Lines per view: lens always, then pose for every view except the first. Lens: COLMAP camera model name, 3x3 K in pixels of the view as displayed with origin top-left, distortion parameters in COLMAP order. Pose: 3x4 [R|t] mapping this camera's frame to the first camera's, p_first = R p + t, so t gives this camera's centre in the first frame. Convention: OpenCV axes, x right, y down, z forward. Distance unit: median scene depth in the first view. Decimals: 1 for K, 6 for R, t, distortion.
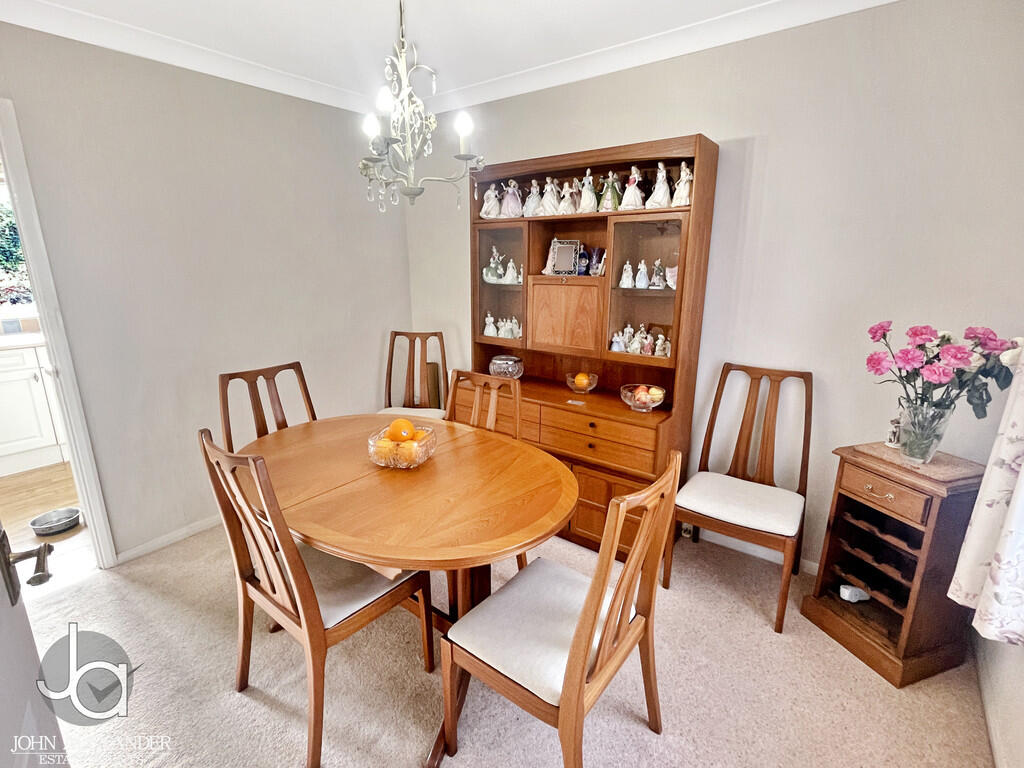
lens RADIAL K [[492.0, 0, 513.7], [0, 492.0, 385.2], [0, 0, 1]] dist [-0.002701, 0.004182]
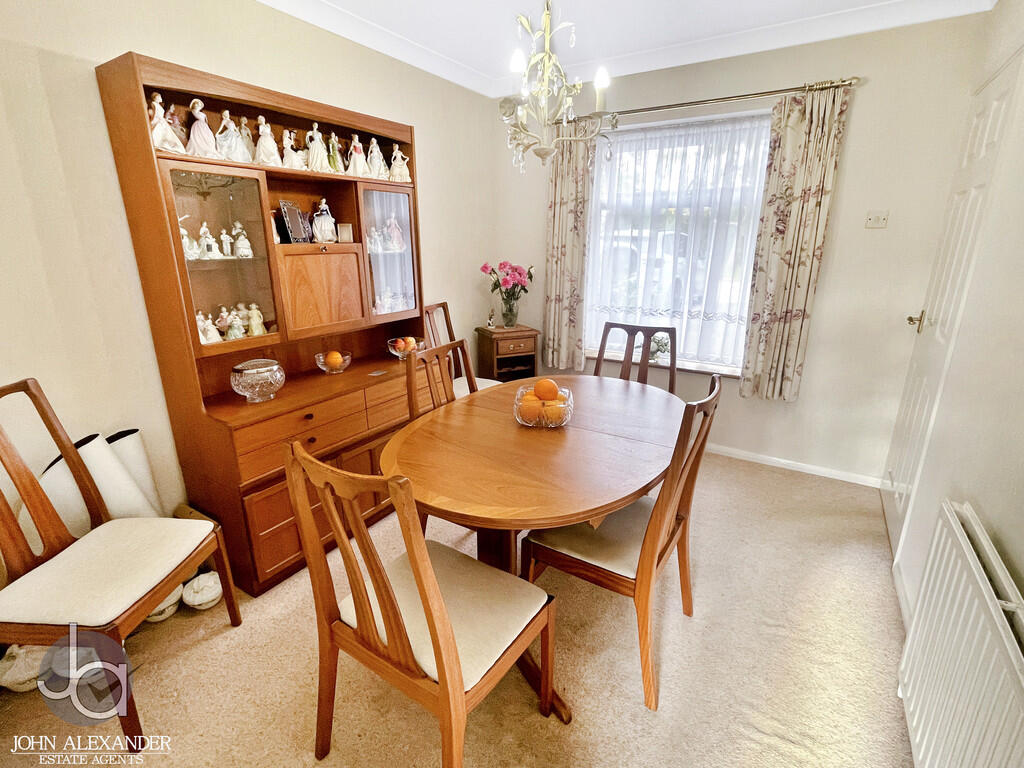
lens RADIAL K [[492.0, 0, 512.9], [0, 492.0, 381.3], [0, 0, 1]] dist [-0.002701, 0.004182]
pose [[-0.083329, -0.276958, 0.957262, -0.832975], [0.267391, 0.919162, 0.289210, -0.160362], [-0.959978, 0.280062, -0.002537, 0.750235]]
